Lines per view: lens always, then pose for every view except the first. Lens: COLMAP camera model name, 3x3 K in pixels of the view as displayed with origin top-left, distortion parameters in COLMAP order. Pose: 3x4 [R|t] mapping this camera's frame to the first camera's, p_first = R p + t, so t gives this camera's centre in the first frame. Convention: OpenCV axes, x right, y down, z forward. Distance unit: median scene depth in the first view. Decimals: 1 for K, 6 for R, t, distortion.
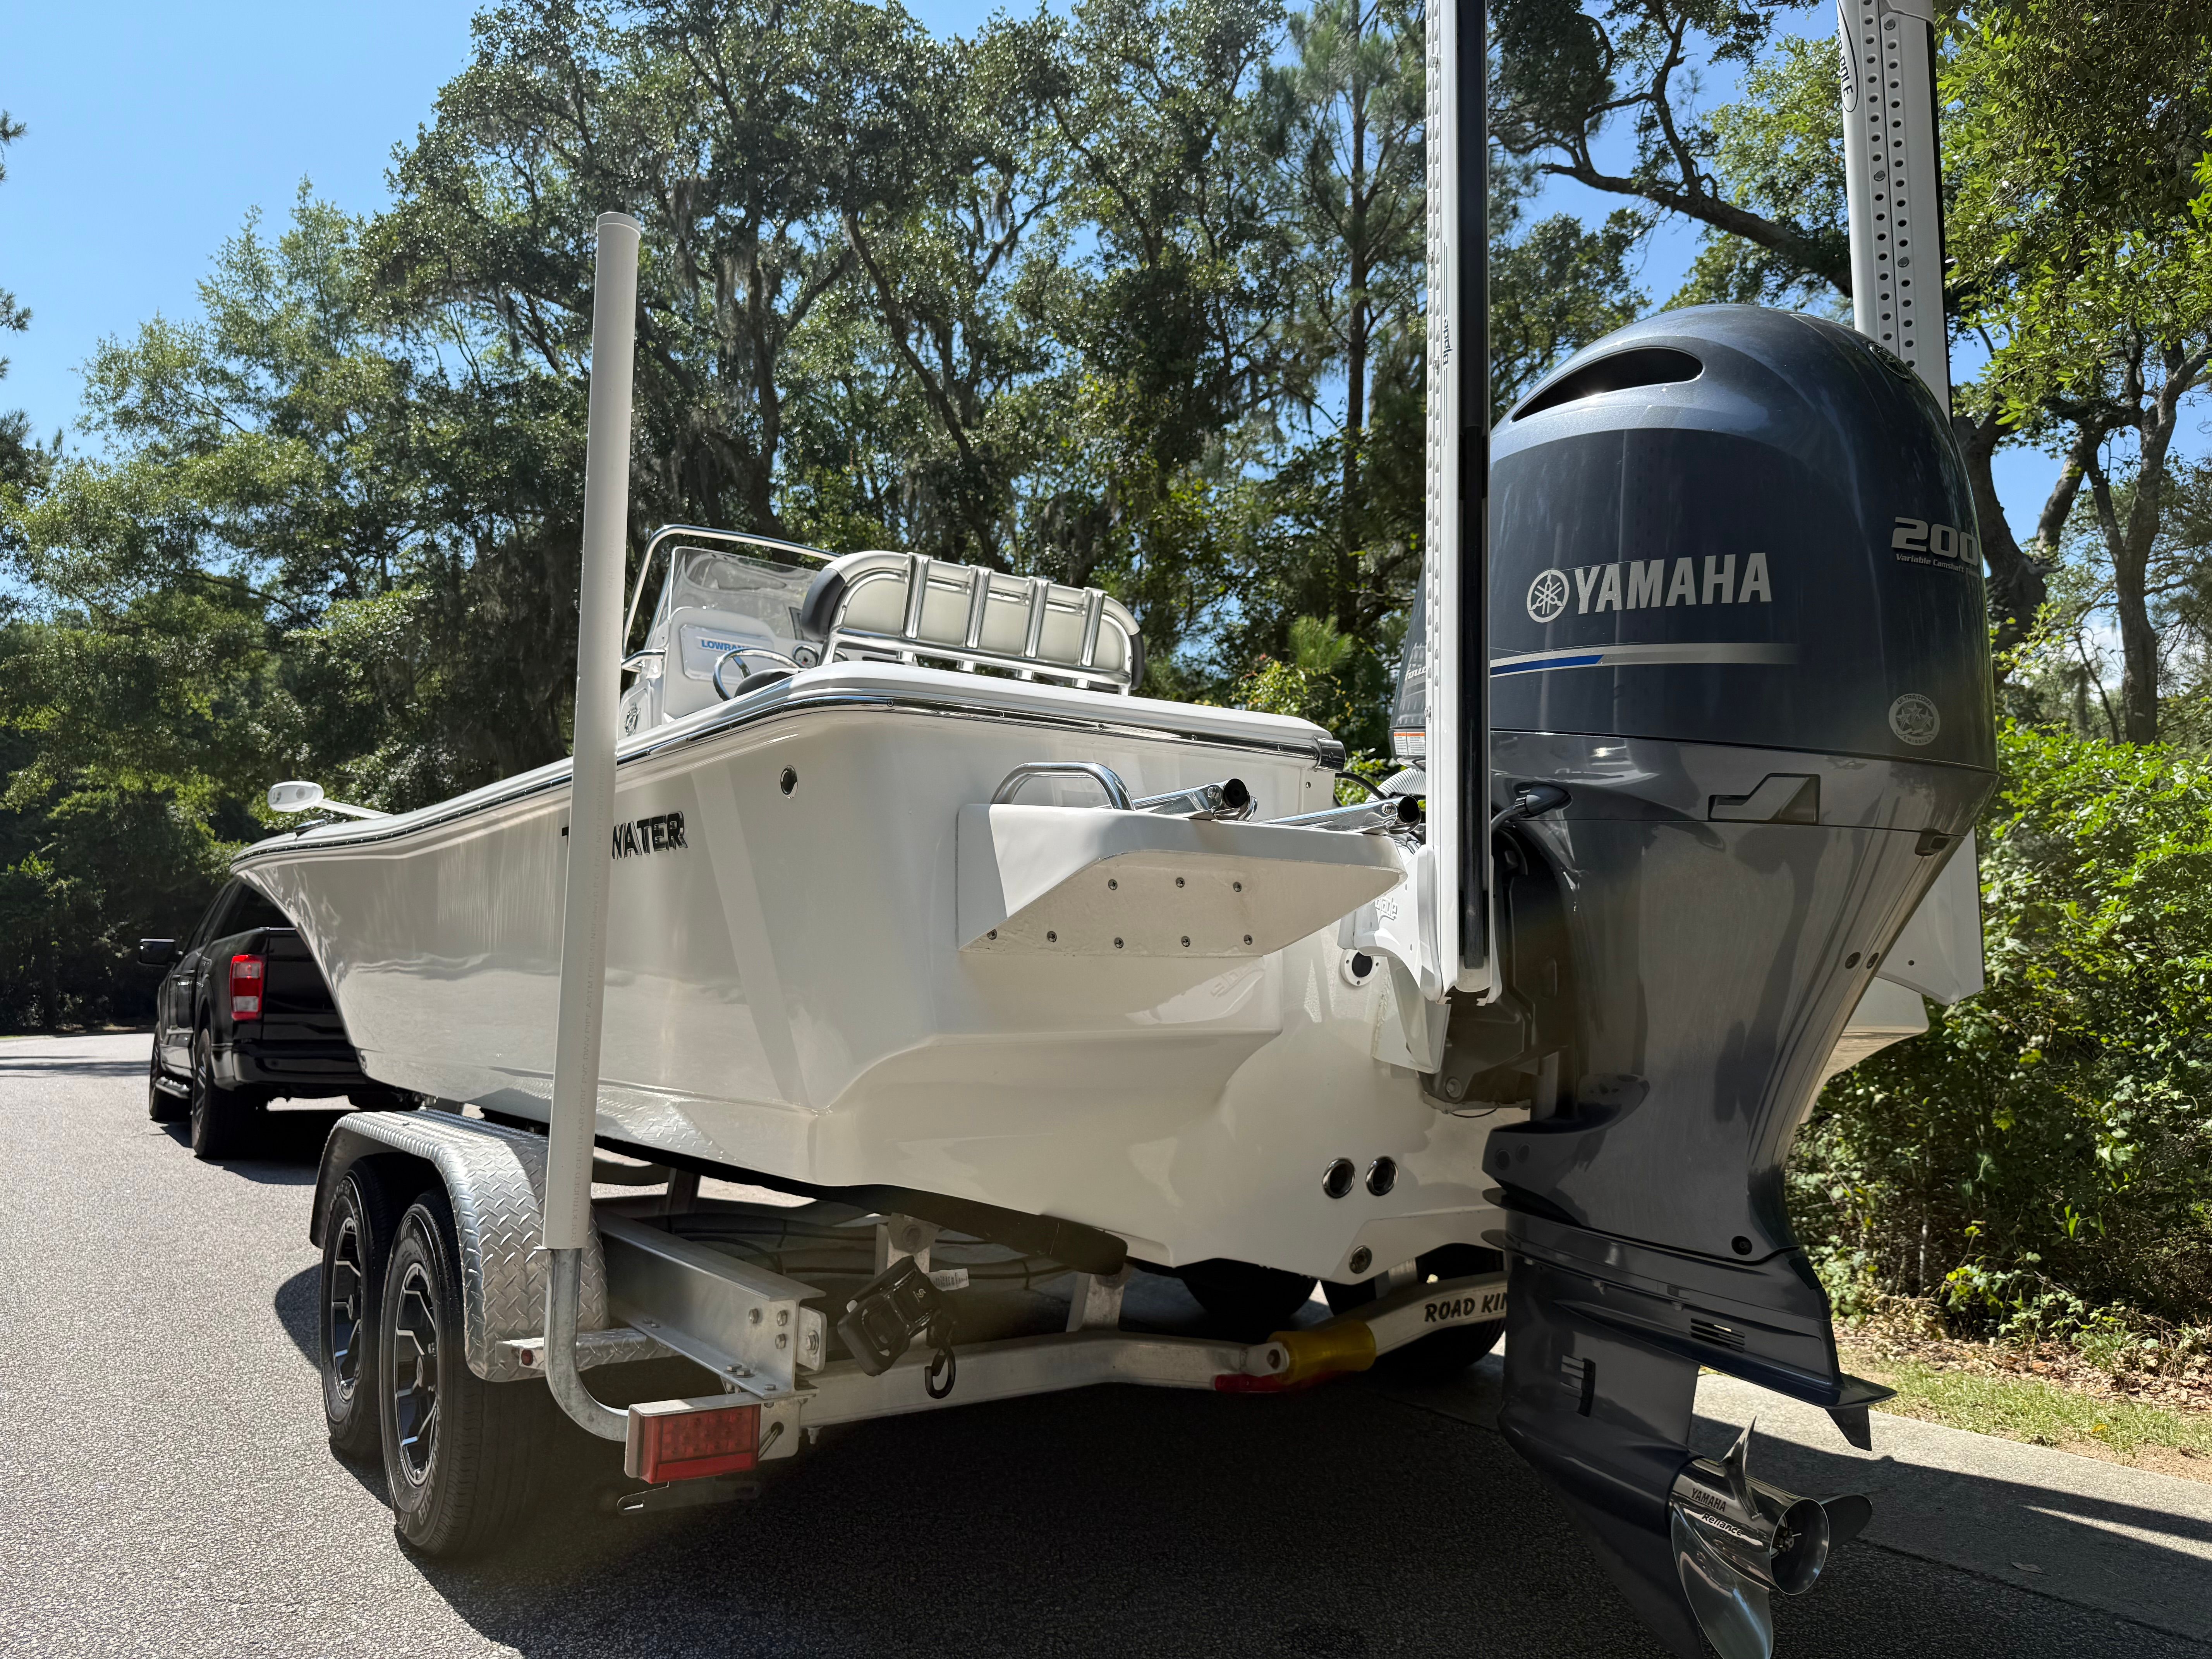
lens RADIAL K [[1563.9, 0, 1106.0], [0, 1563.9, 829.5], [0, 0, 1]] dist [0.052829, -0.084659]
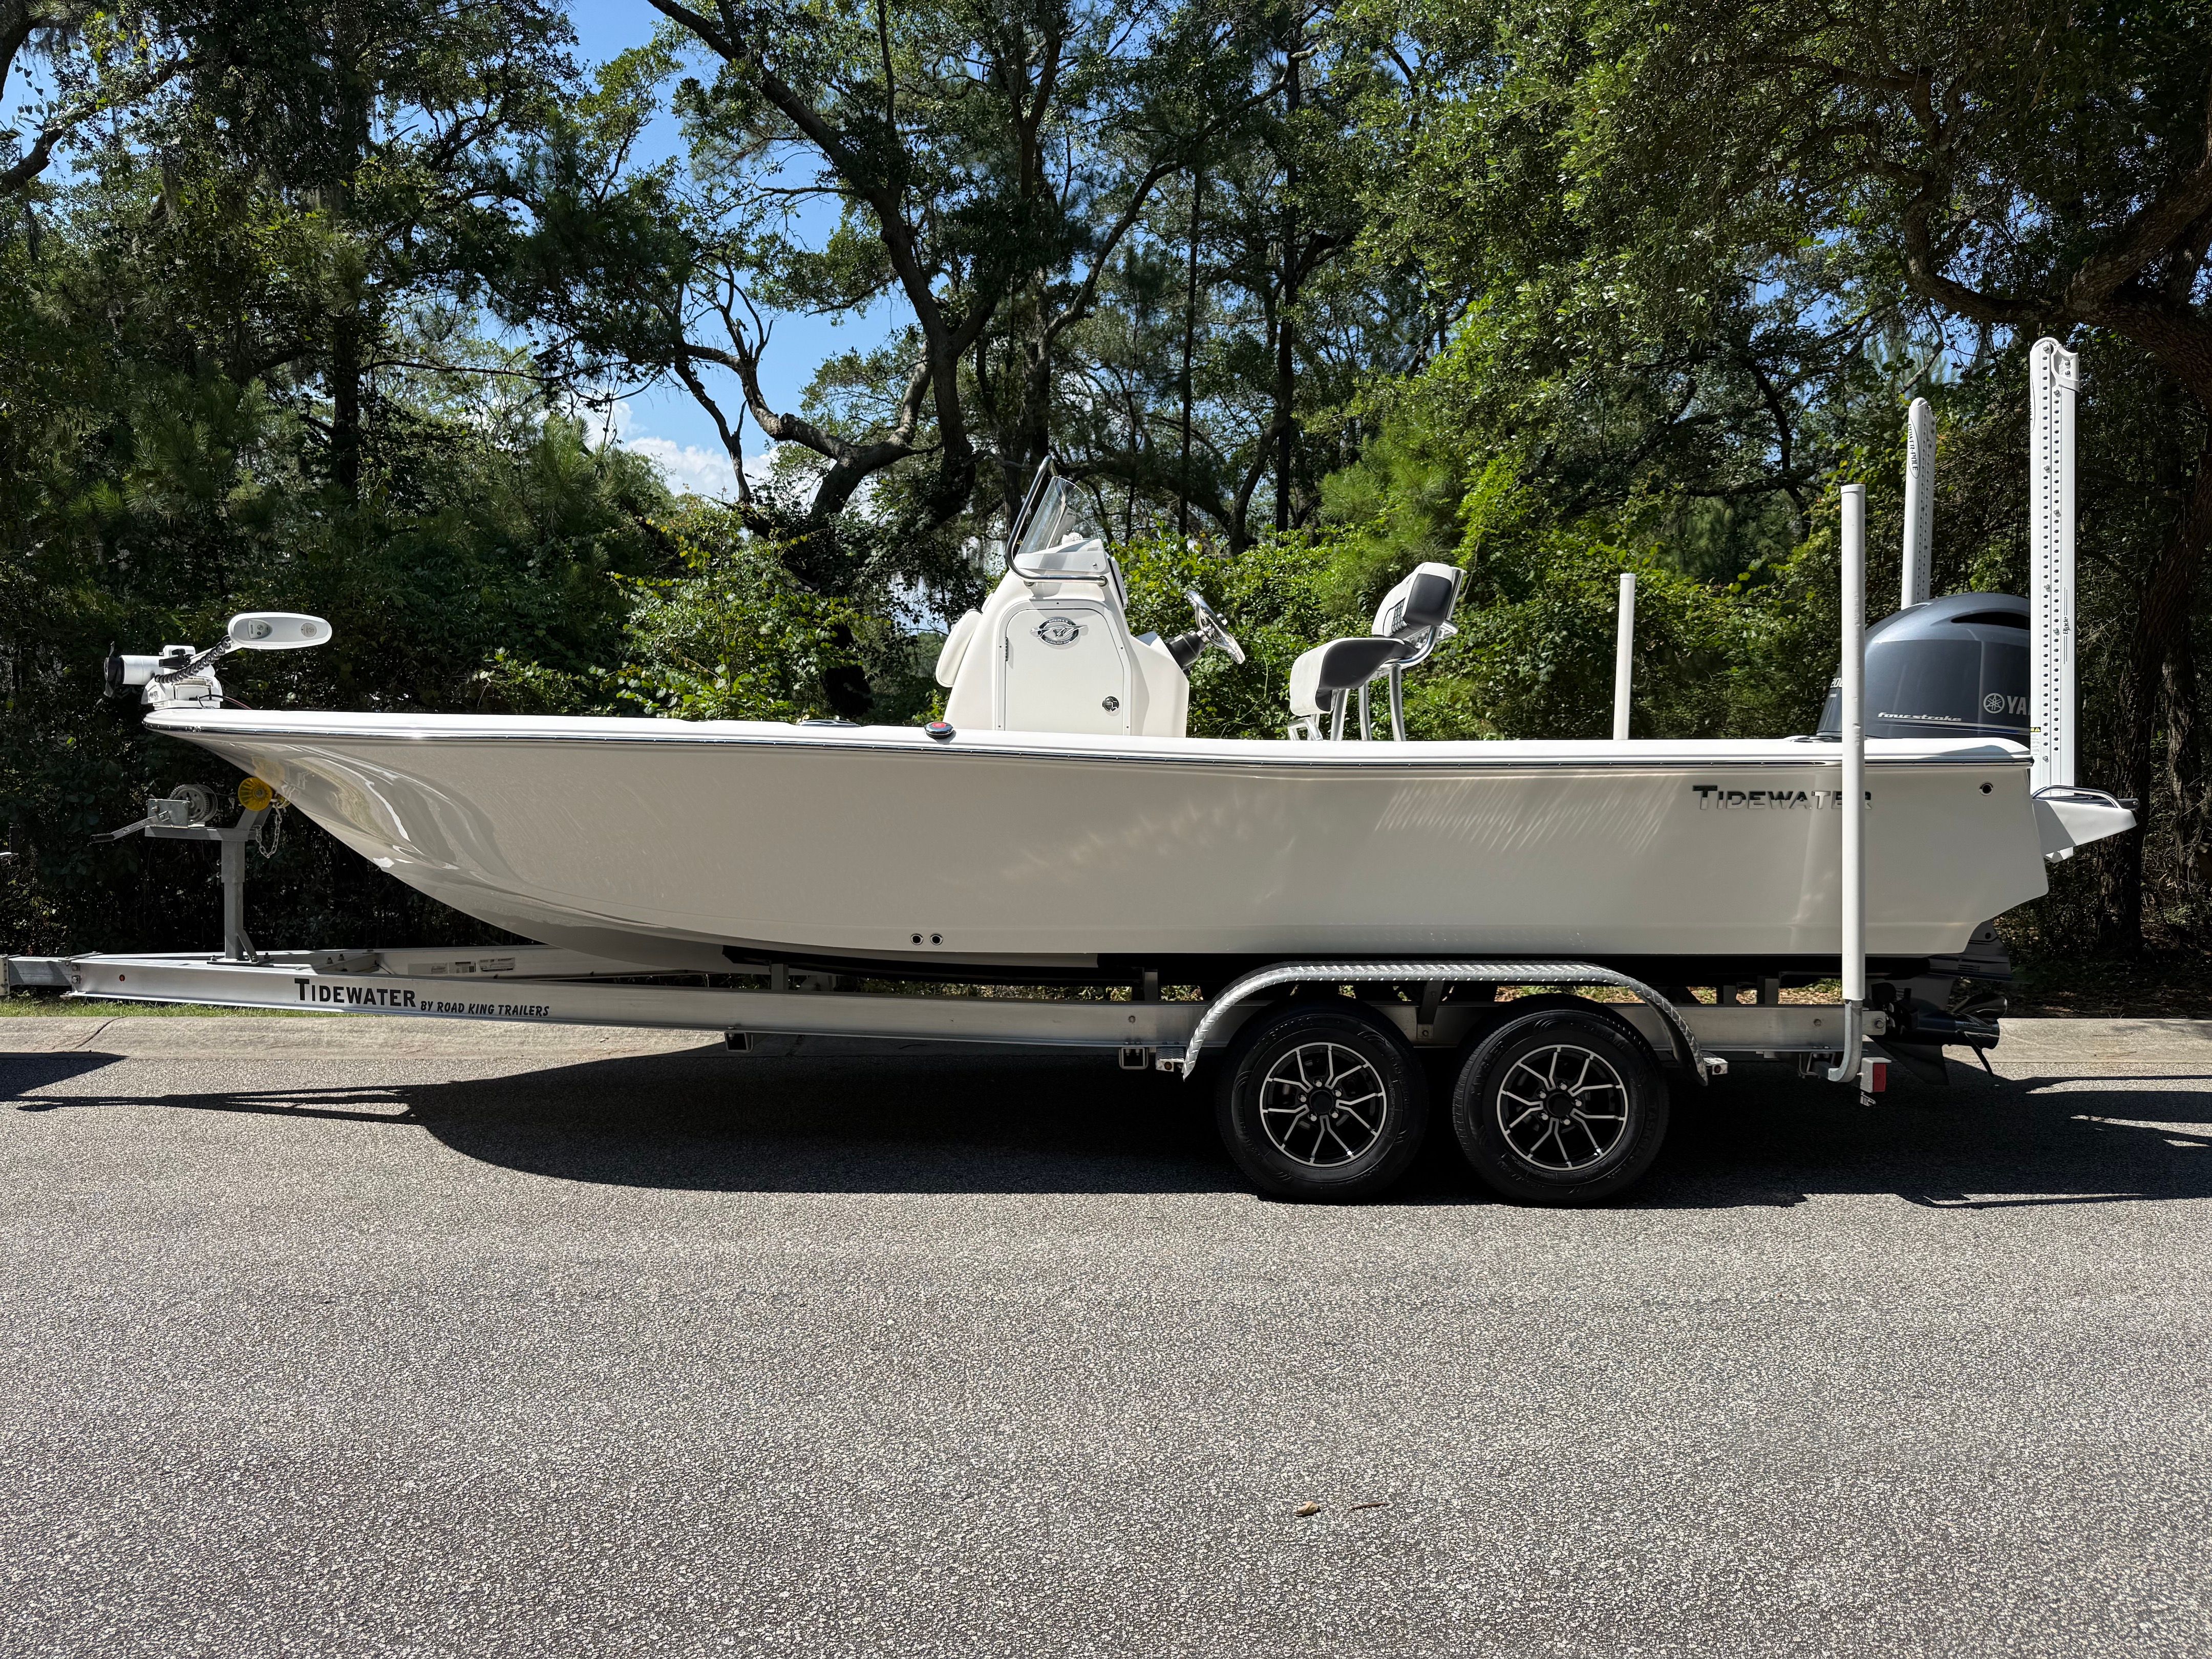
lens RADIAL K [[1563.9, 0, 1106.0], [0, 1563.9, 829.5], [0, 0, 1]] dist [0.052829, -0.084659]
pose [[0.610902, -0.053062, 0.789926, -2.514730], [-0.071326, 0.990005, 0.121663, -0.142547], [-0.788487, -0.130667, 0.601012, 0.514879]]
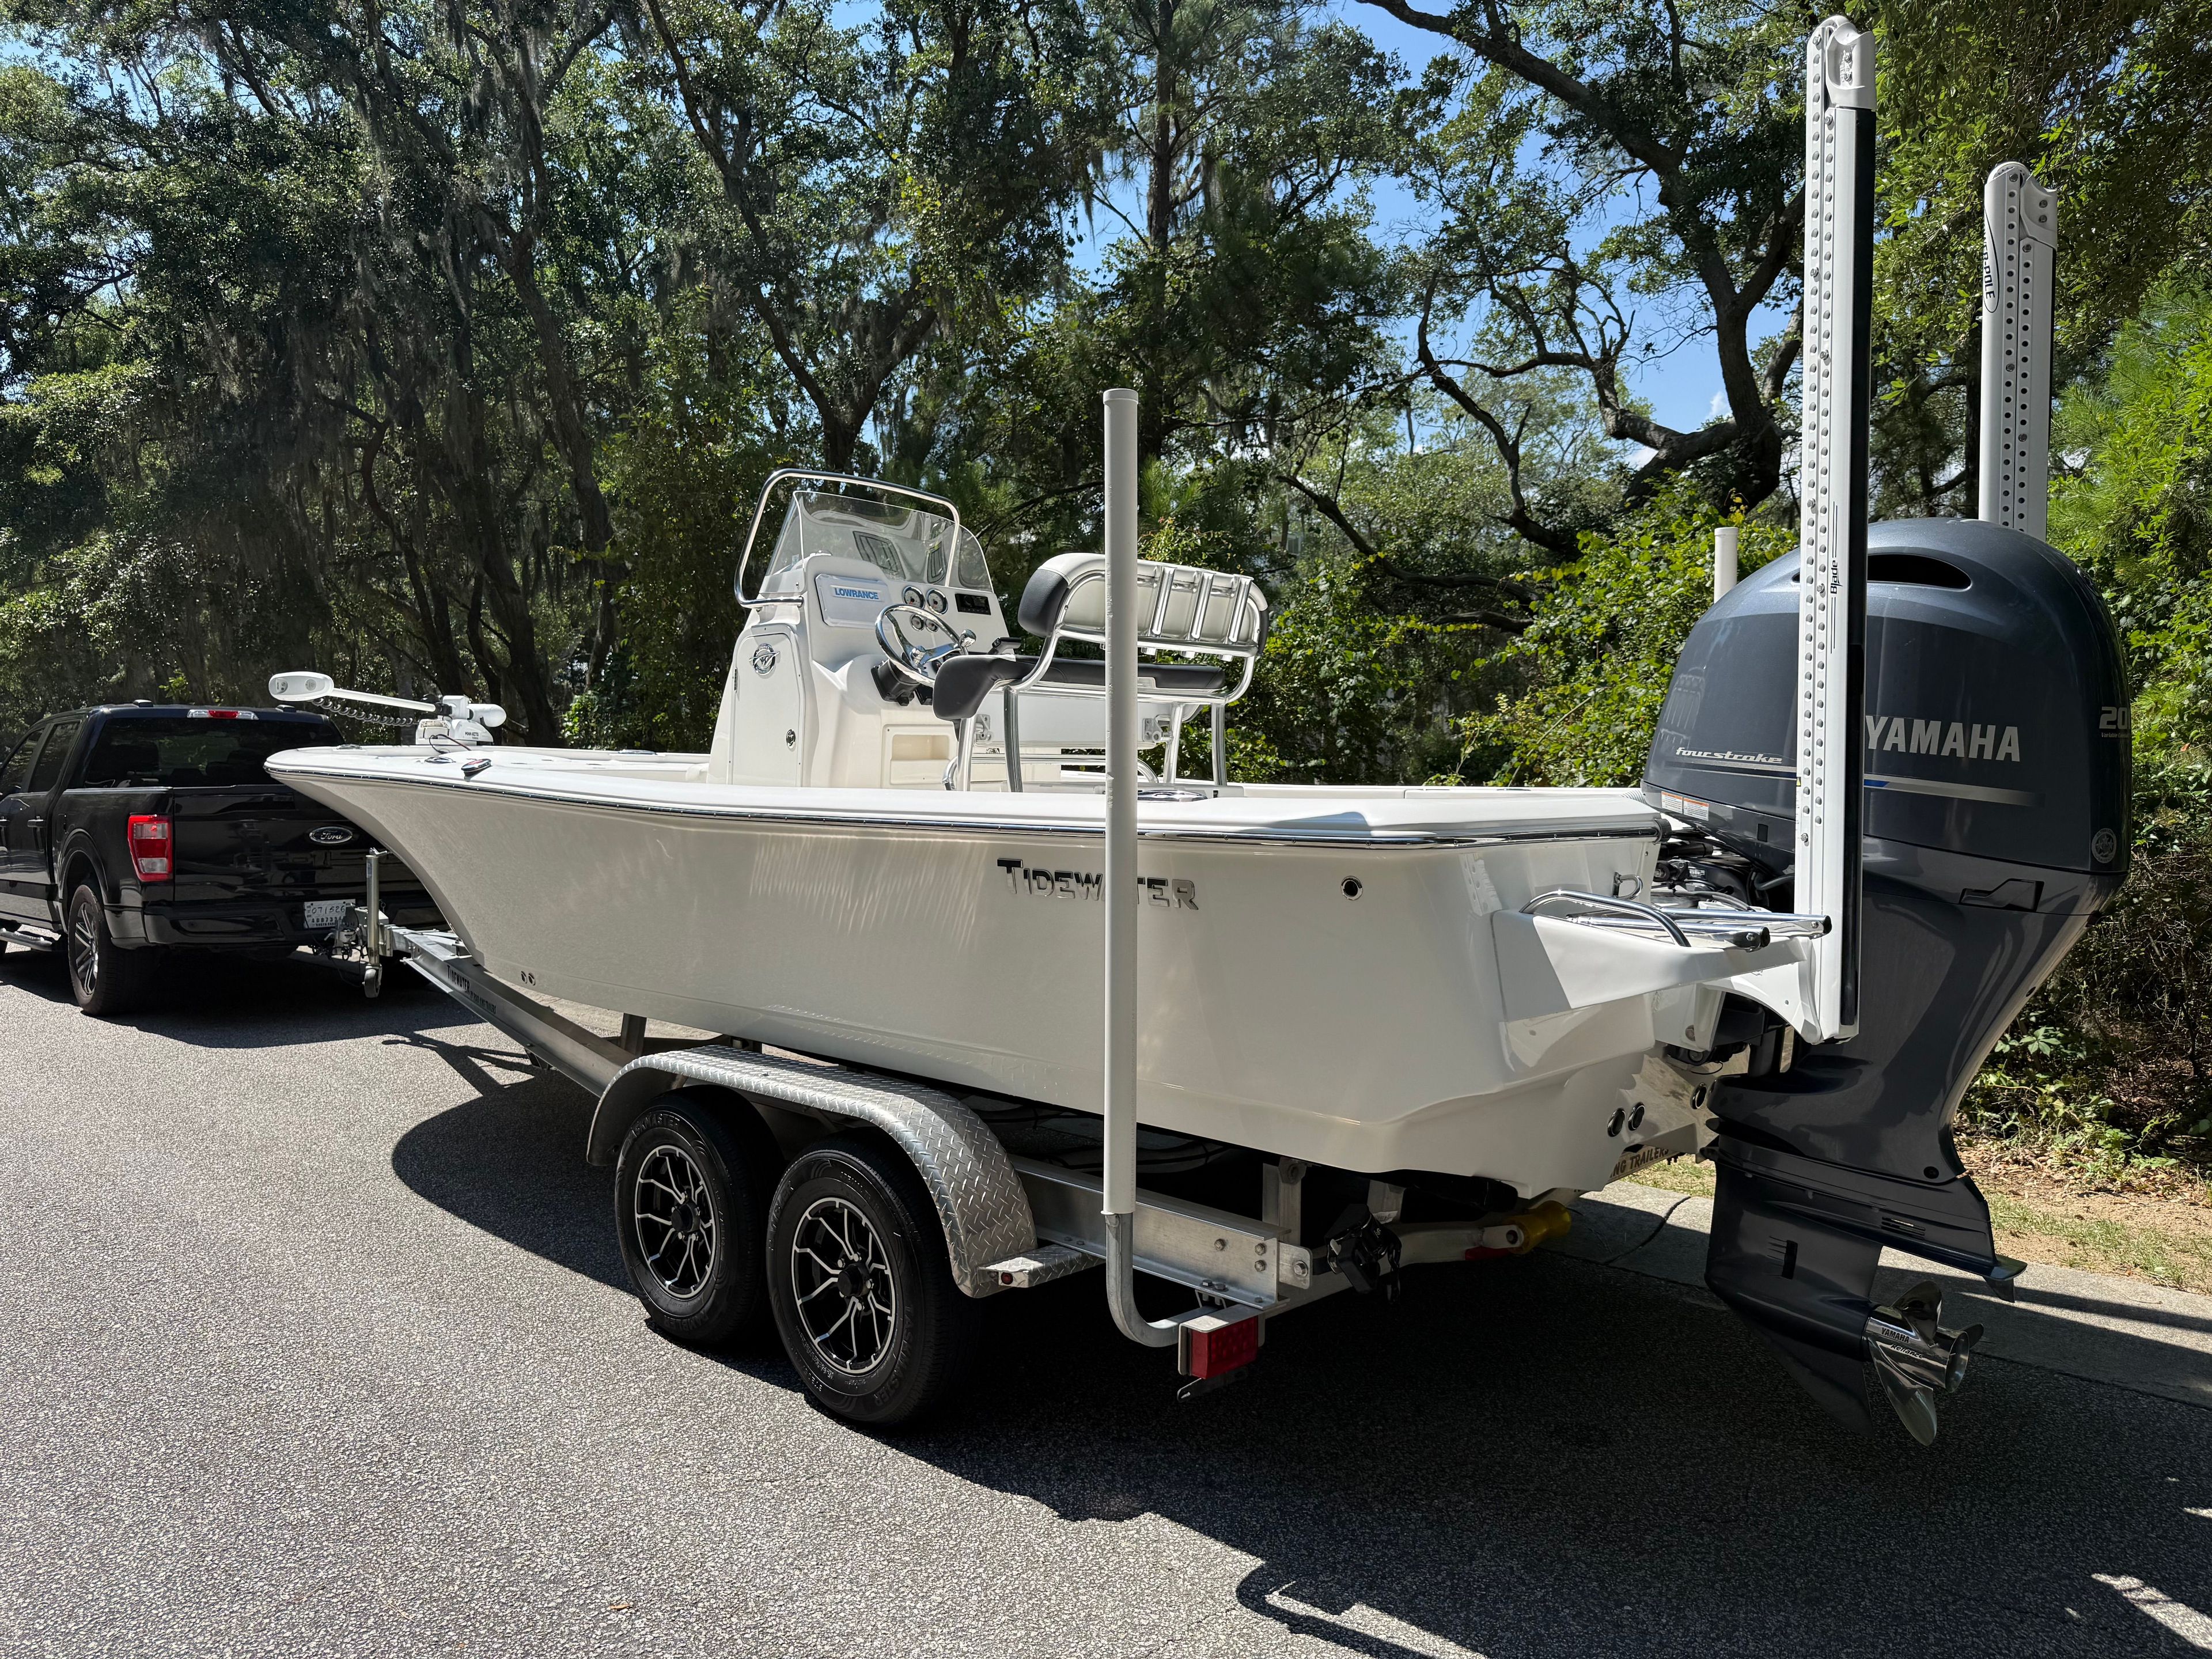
lens RADIAL K [[1563.9, 0, 1106.0], [0, 1563.9, 829.5], [0, 0, 1]] dist [0.052829, -0.084659]
pose [[0.982545, -0.012870, 0.185578, -0.568079], [-0.013987, 0.989669, 0.142688, -0.231543], [-0.185497, -0.142794, 0.972214, -0.230053]]
